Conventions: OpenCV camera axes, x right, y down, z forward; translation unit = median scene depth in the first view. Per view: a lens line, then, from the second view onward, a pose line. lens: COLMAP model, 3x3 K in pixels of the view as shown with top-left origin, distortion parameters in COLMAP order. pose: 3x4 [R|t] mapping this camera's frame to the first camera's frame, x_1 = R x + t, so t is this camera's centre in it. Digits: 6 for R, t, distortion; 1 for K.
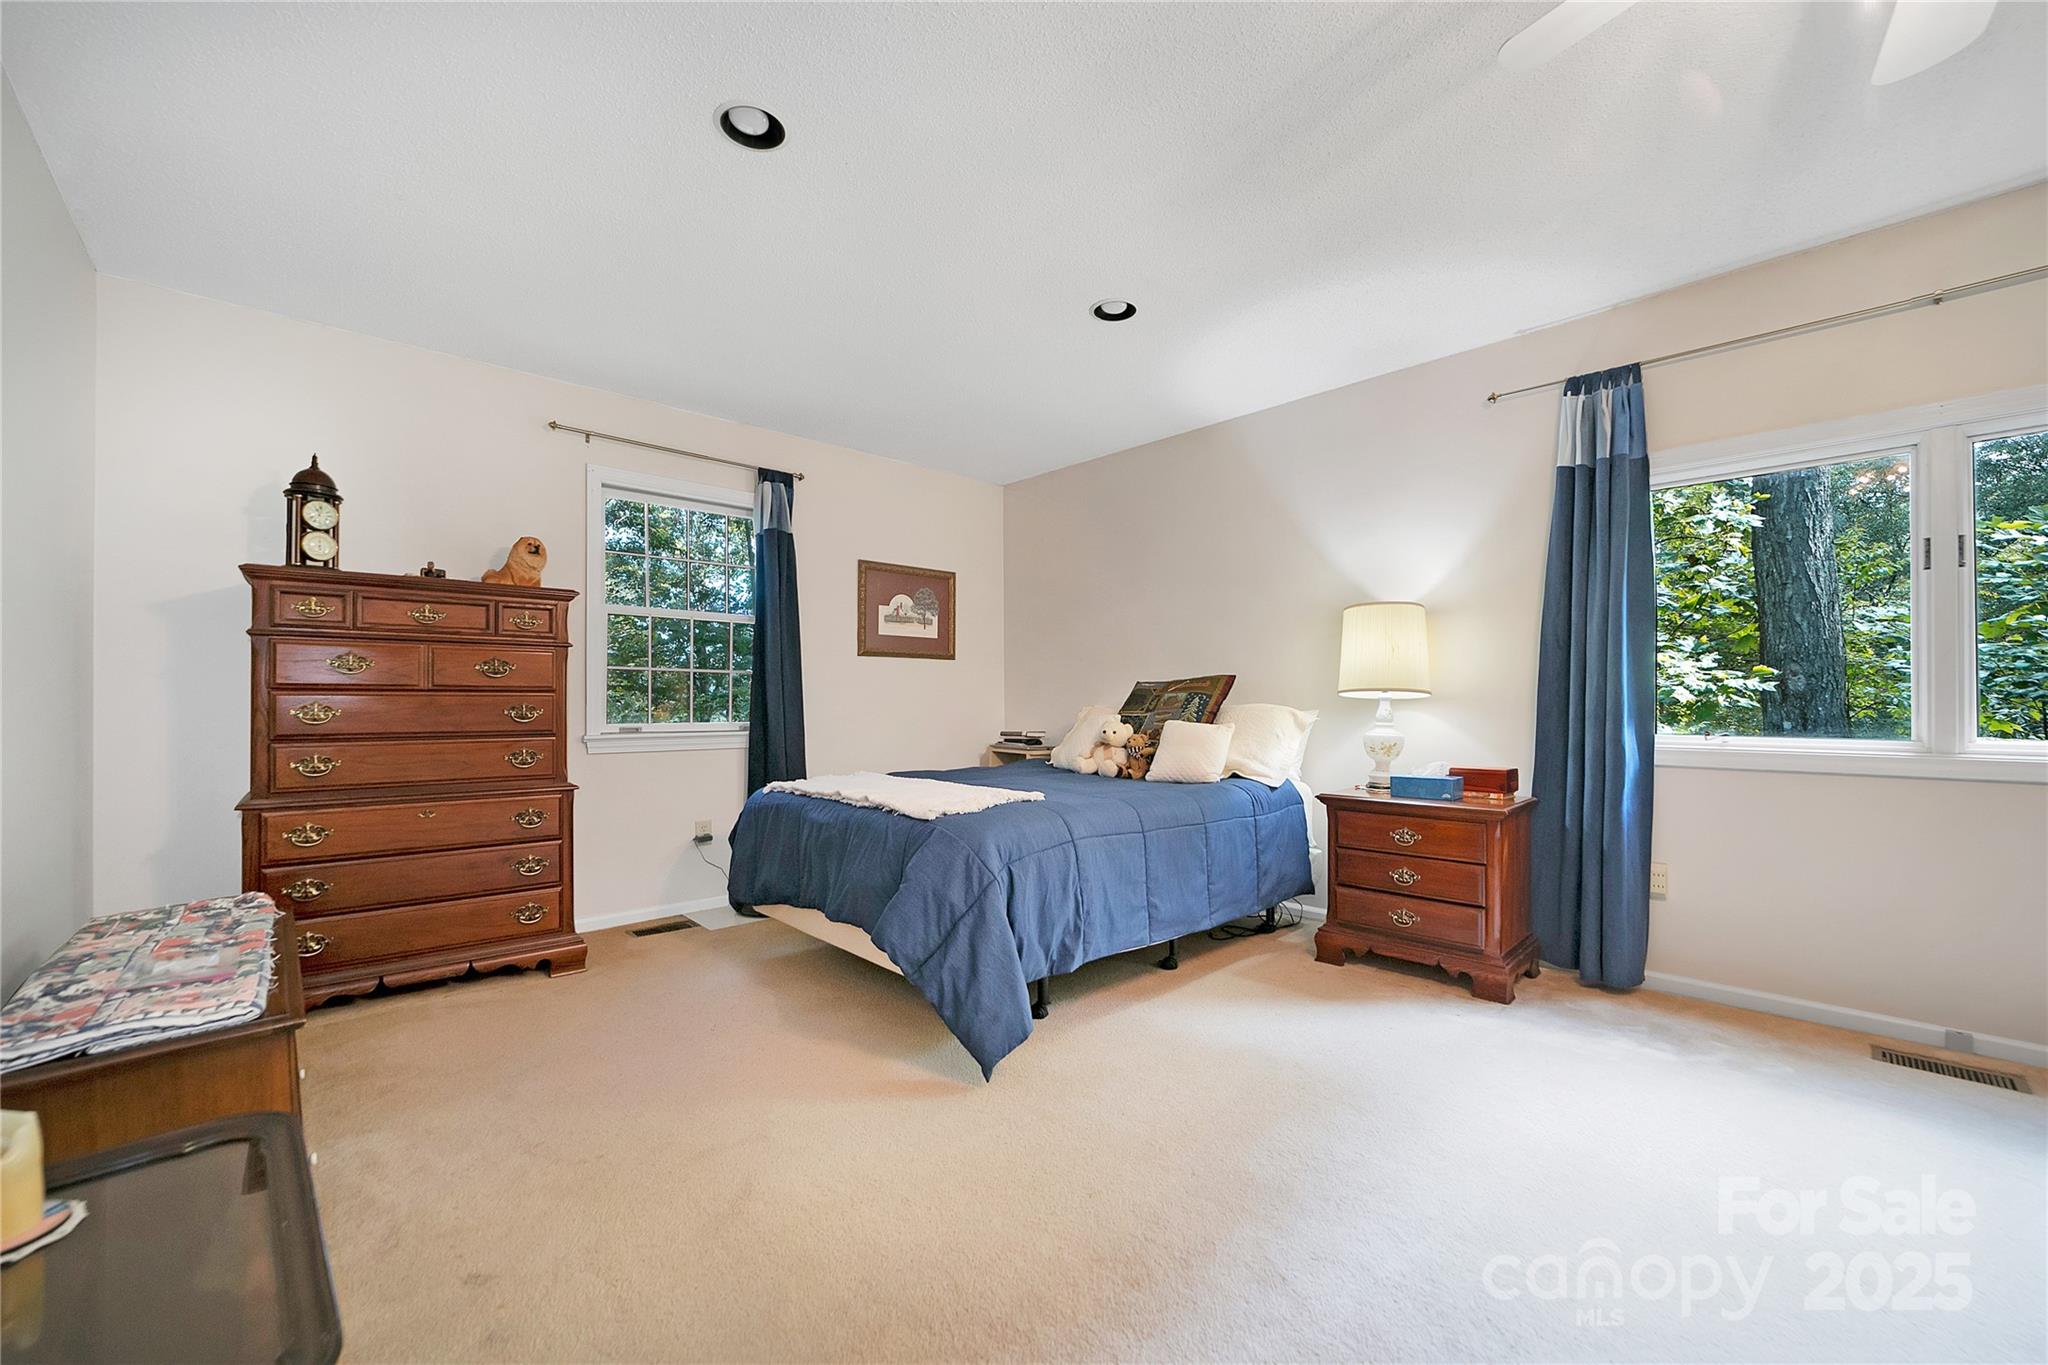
lens RADIAL K [[789.4, 0, 1037.7], [0, 789.4, 704.2], [0, 0, 1]] dist [-0.024285, 0.008764]
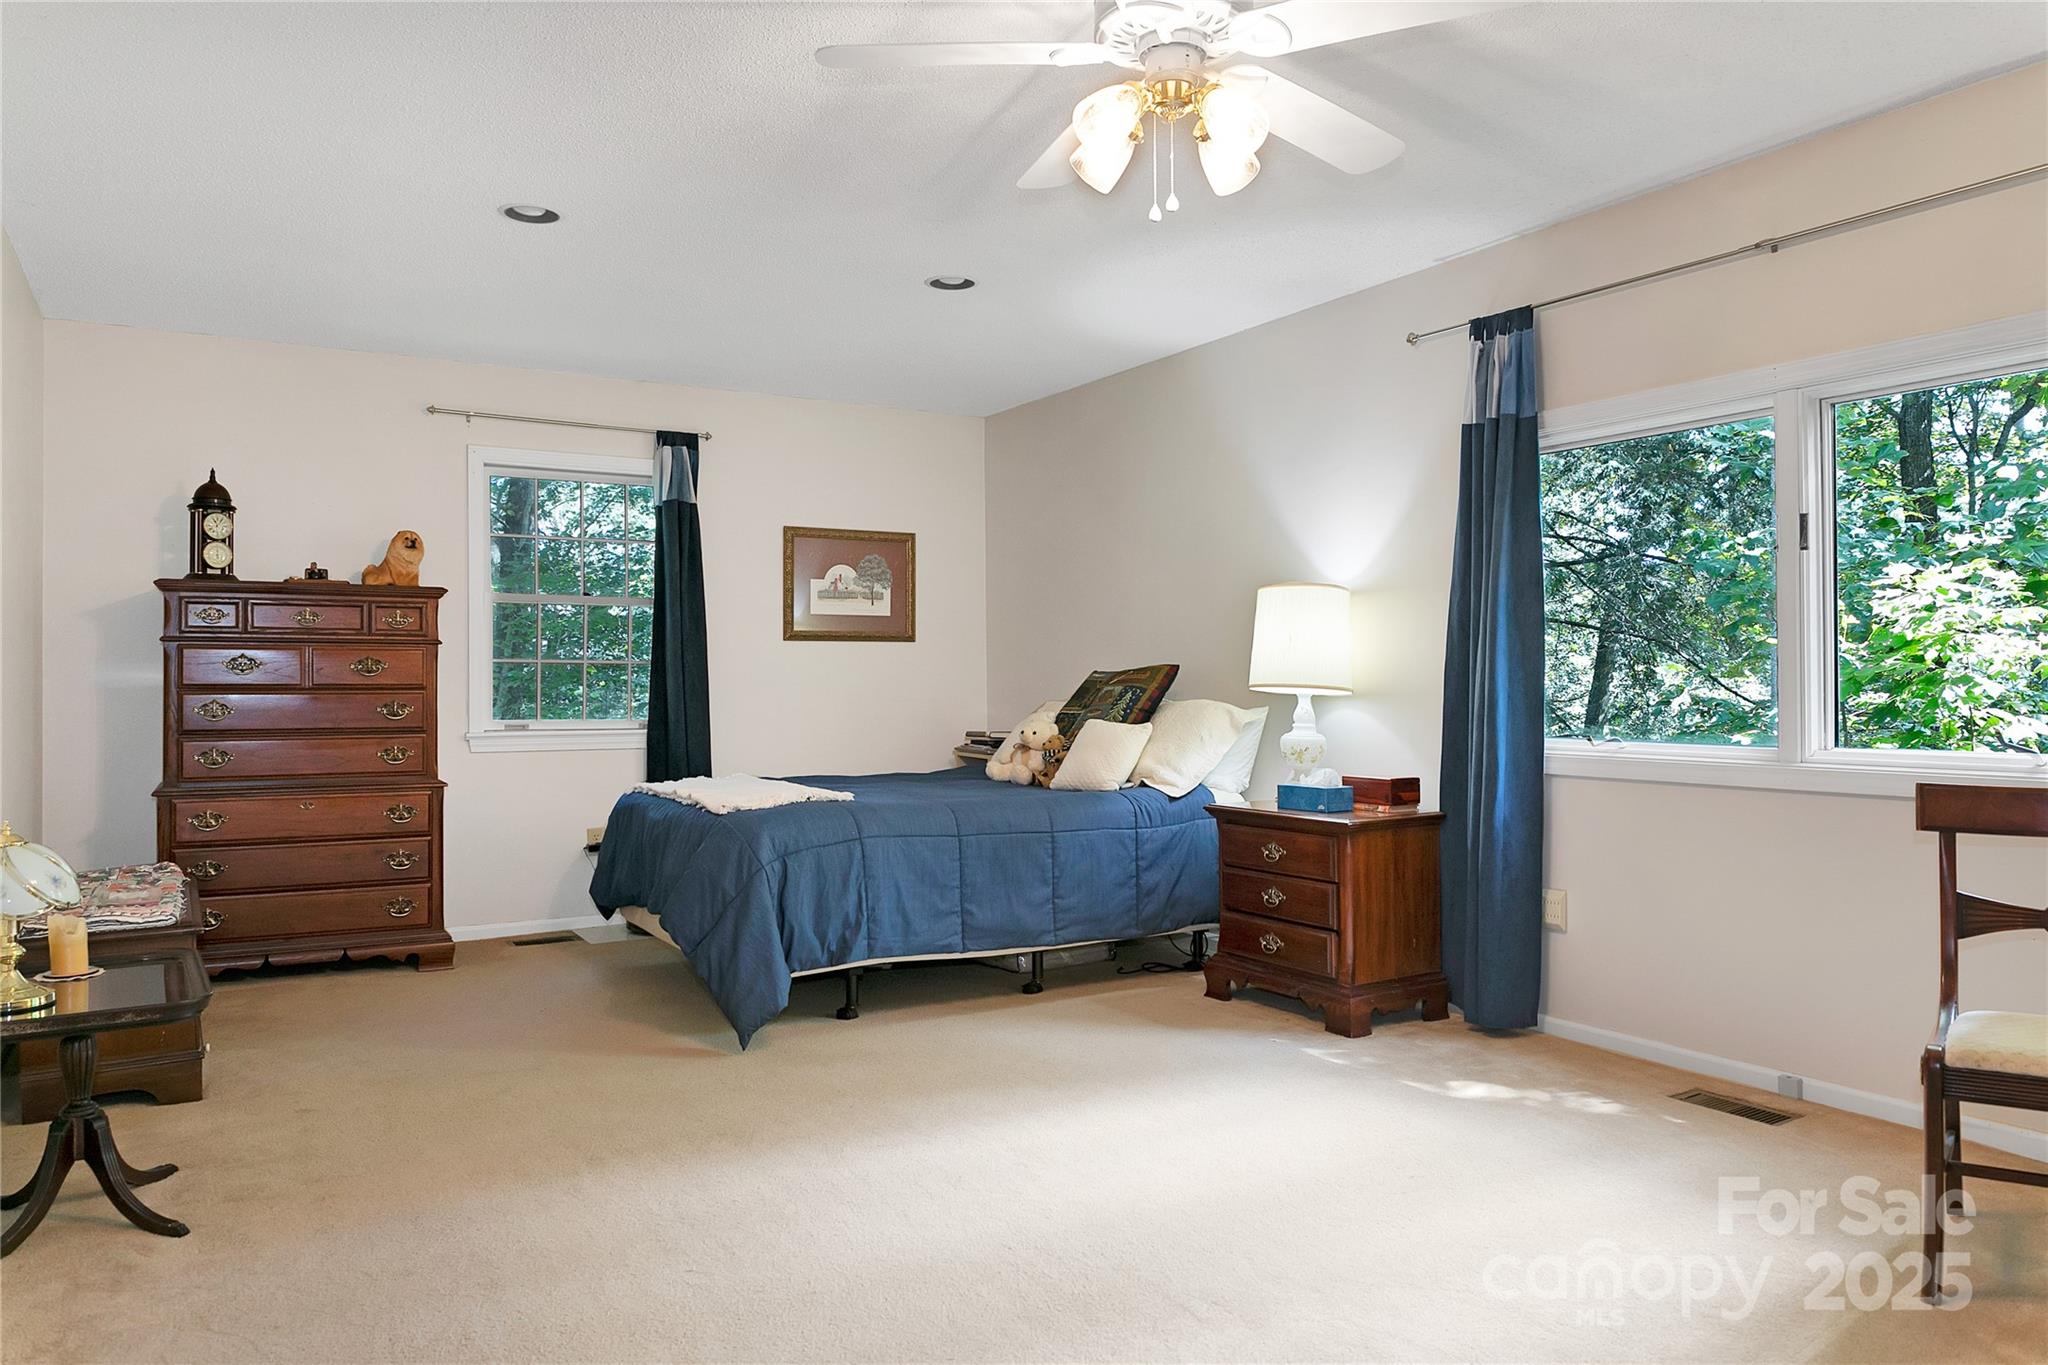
lens RADIAL K [[1328.8, 0, 1025.9], [0, 1328.8, 689.3], [0, 0, 1]] dist [0.022680, 0.000461]
pose [[0.977768, -0.000912, -0.209686, 0.511354], [0.001378, 0.999997, 0.002076, -0.018902], [0.209683, -0.002319, 0.977767, -0.529441]]
